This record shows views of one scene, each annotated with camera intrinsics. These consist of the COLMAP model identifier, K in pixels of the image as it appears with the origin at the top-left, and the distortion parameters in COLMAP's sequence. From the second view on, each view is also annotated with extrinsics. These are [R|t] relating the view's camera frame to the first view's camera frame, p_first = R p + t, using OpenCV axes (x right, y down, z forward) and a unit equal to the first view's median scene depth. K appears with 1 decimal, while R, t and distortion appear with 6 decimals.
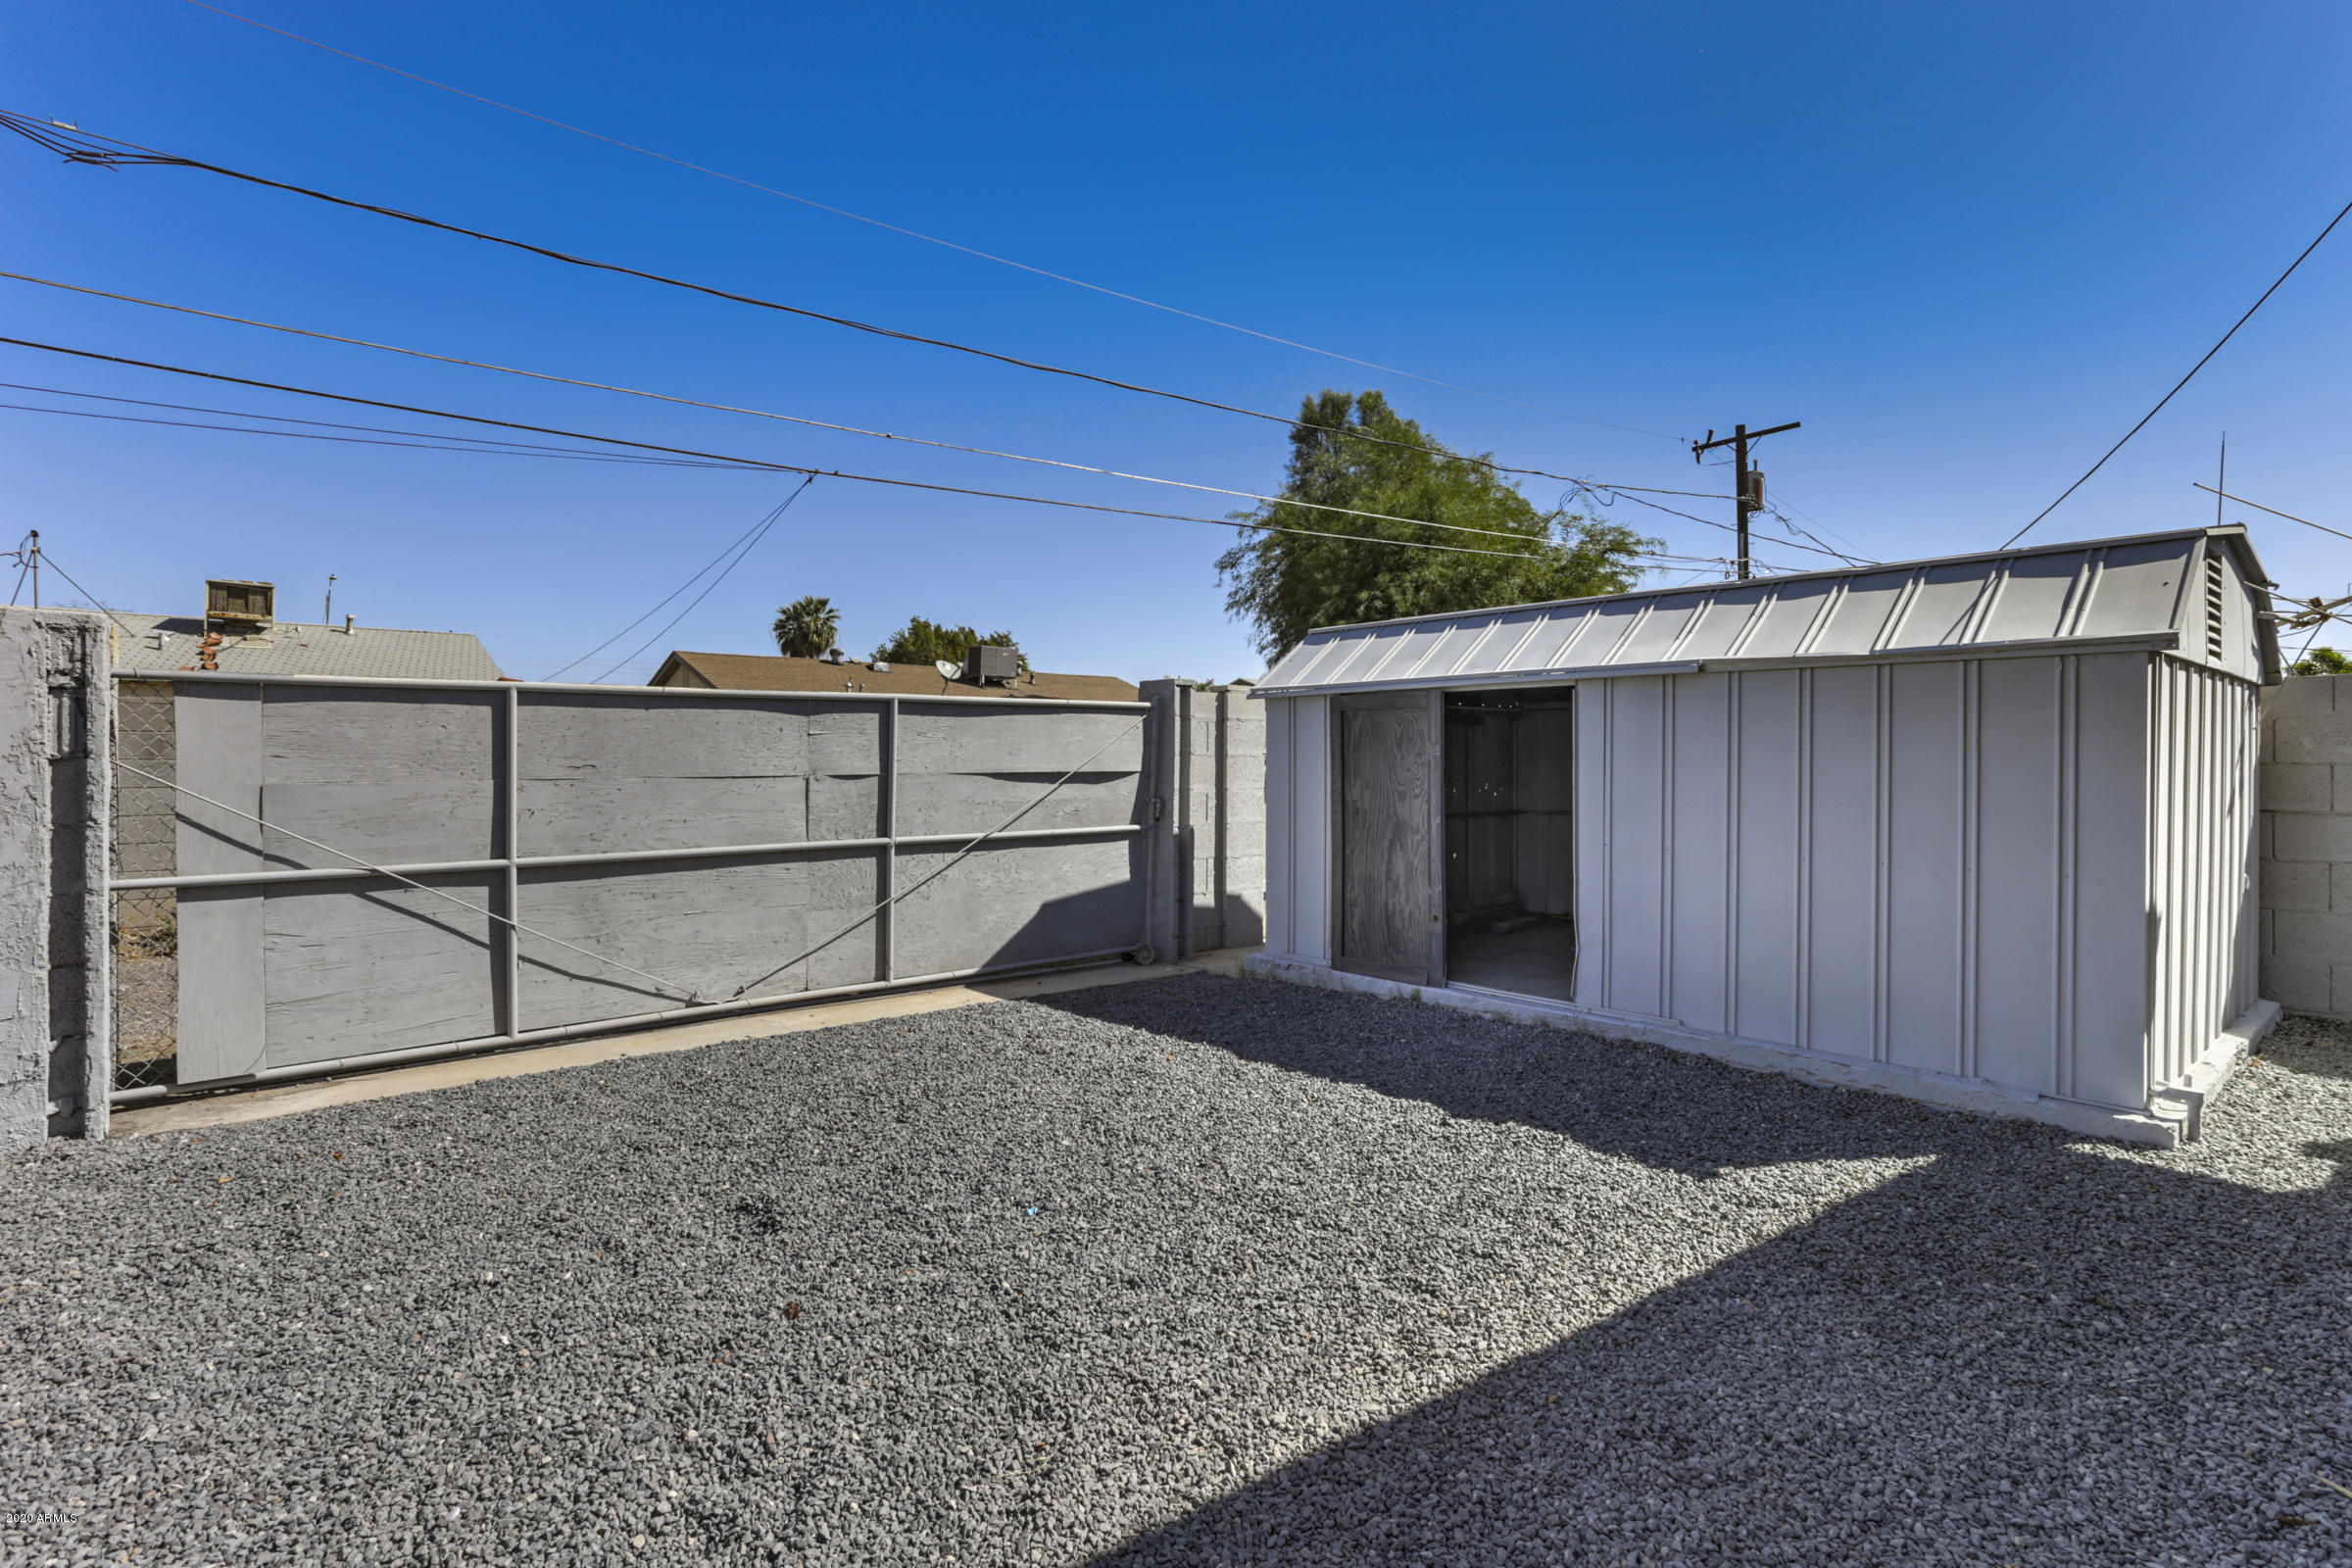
lens RADIAL K [[1138.2, 0, 1177.7], [0, 1138.2, 768.3], [0, 0, 1]] dist [-0.058701, 0.036691]
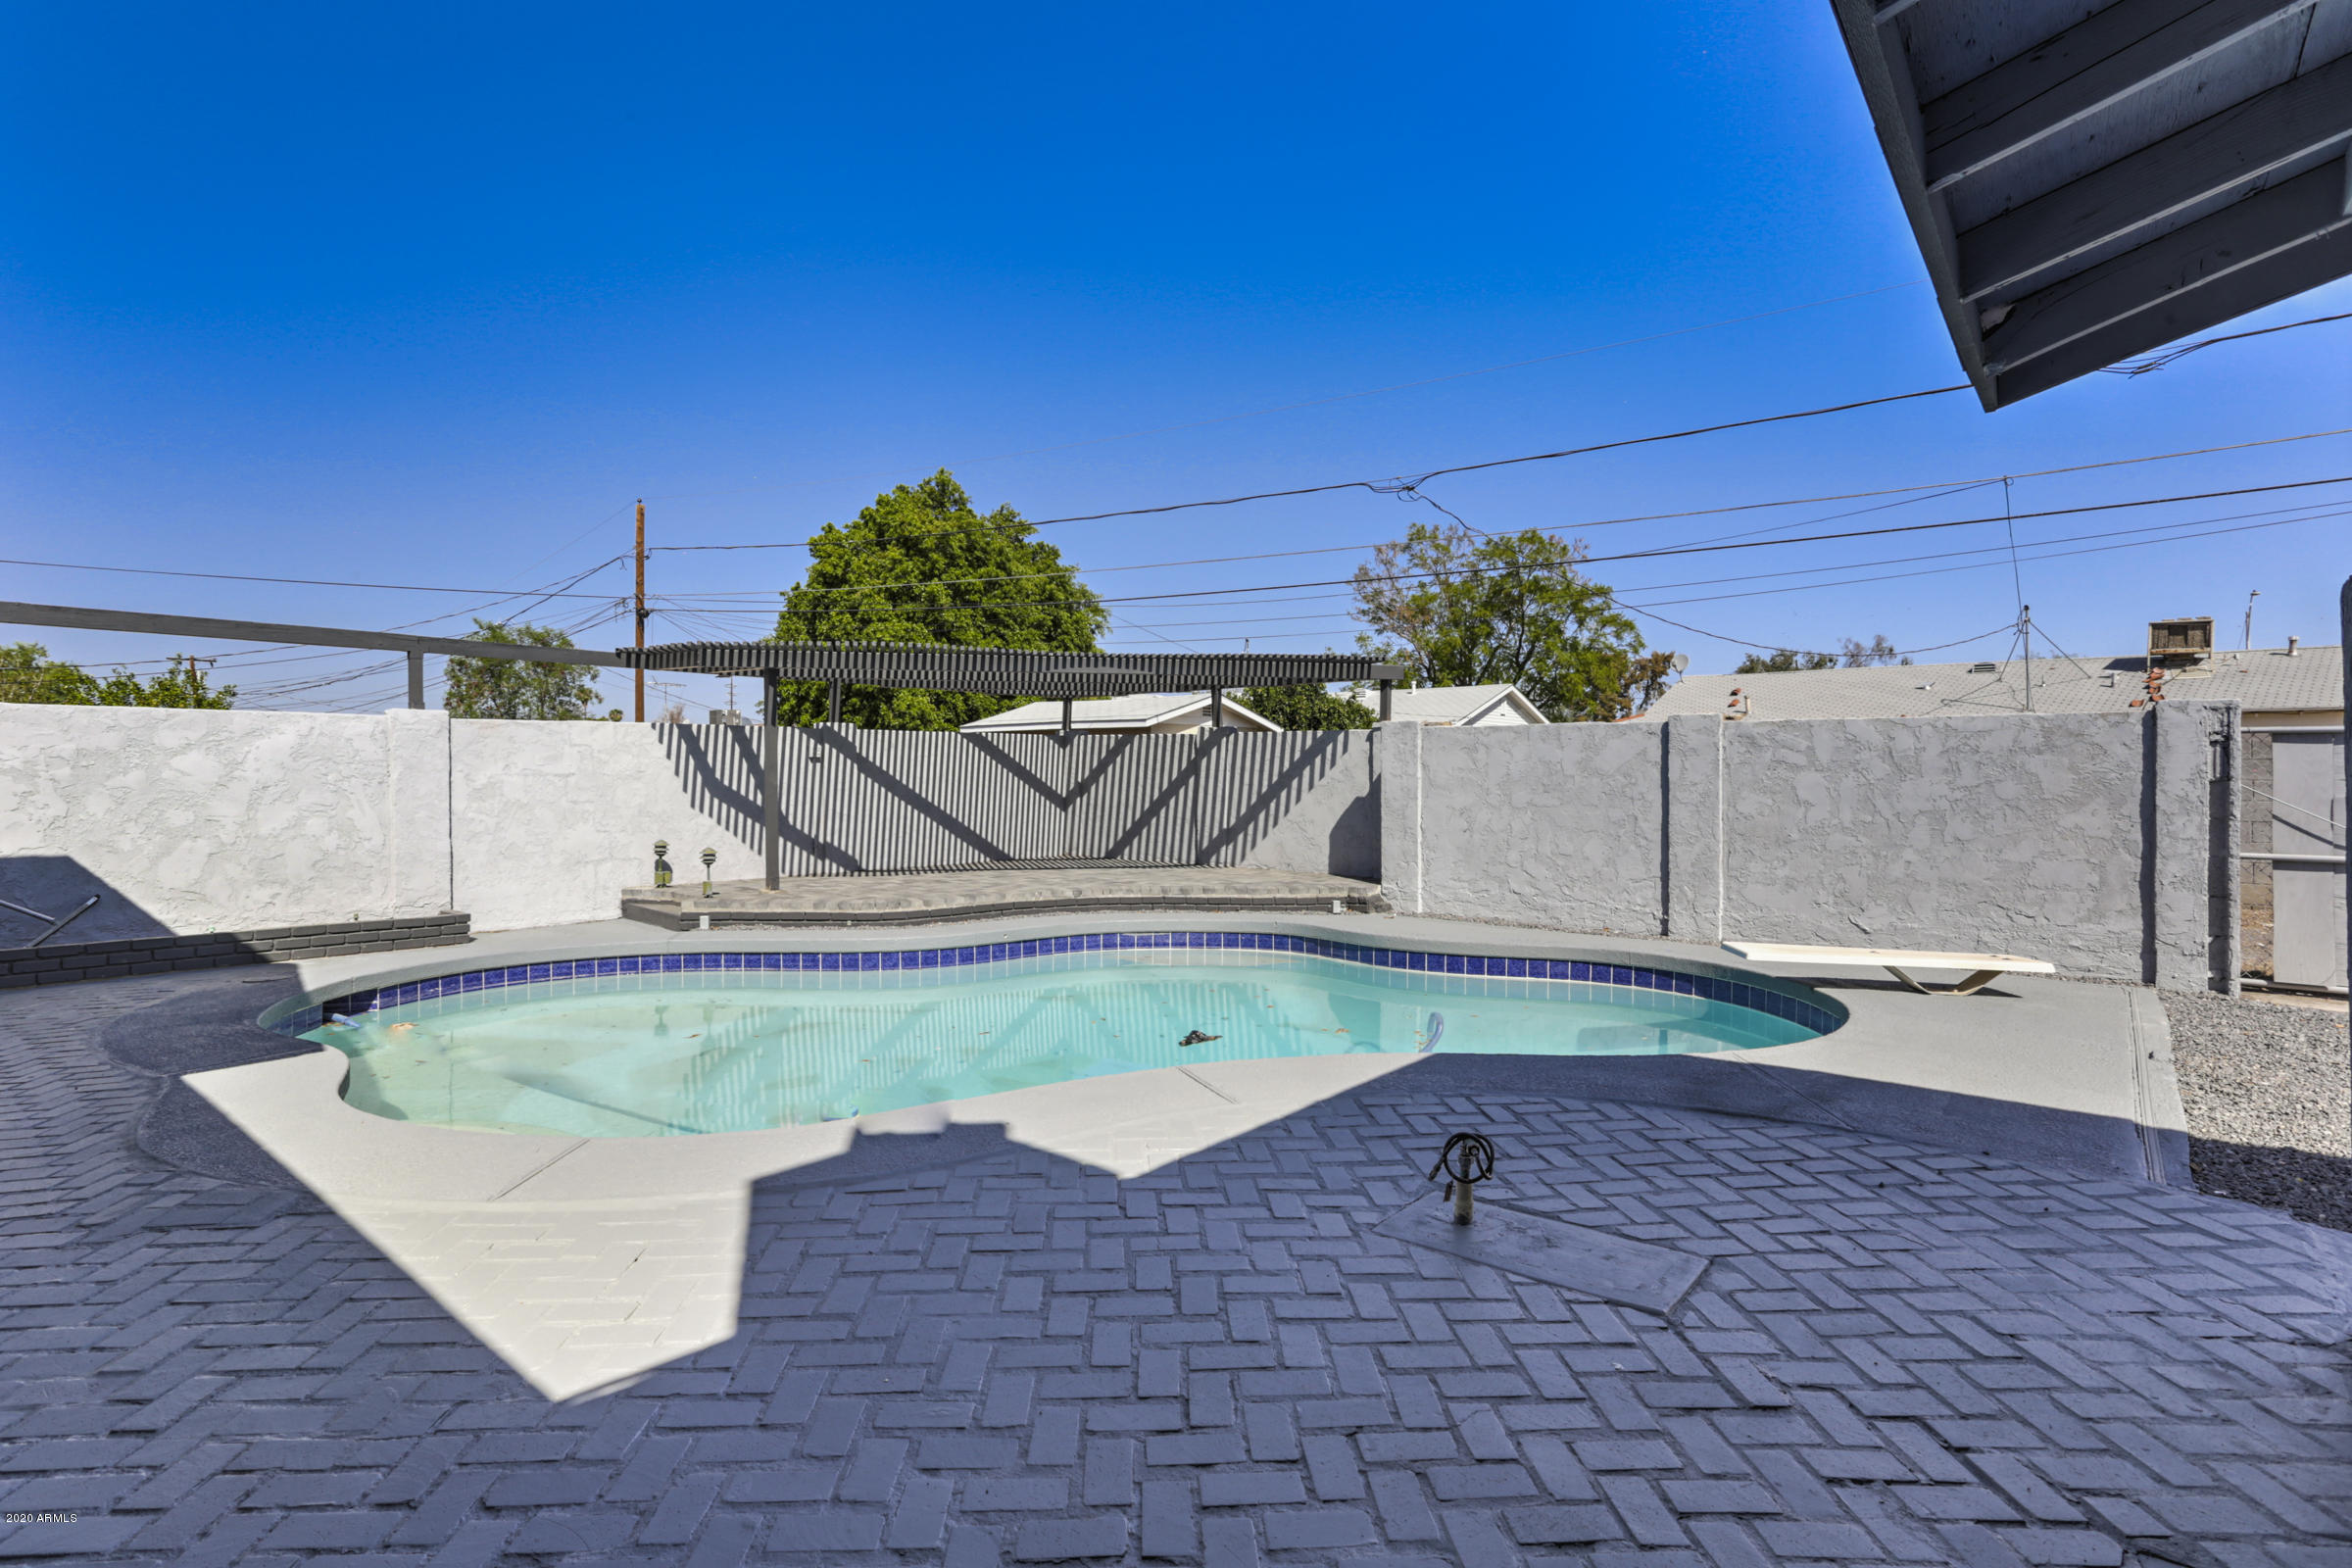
lens RADIAL K [[1138.2, 0, 1177.7], [0, 1138.2, 768.3], [0, 0, 1]] dist [-0.058701, 0.036691]
pose [[0.166319, -0.003728, -0.986065, 0.171060], [-0.012129, 0.999909, -0.005827, 0.000629], [0.985997, 0.012929, 0.166259, -0.332447]]
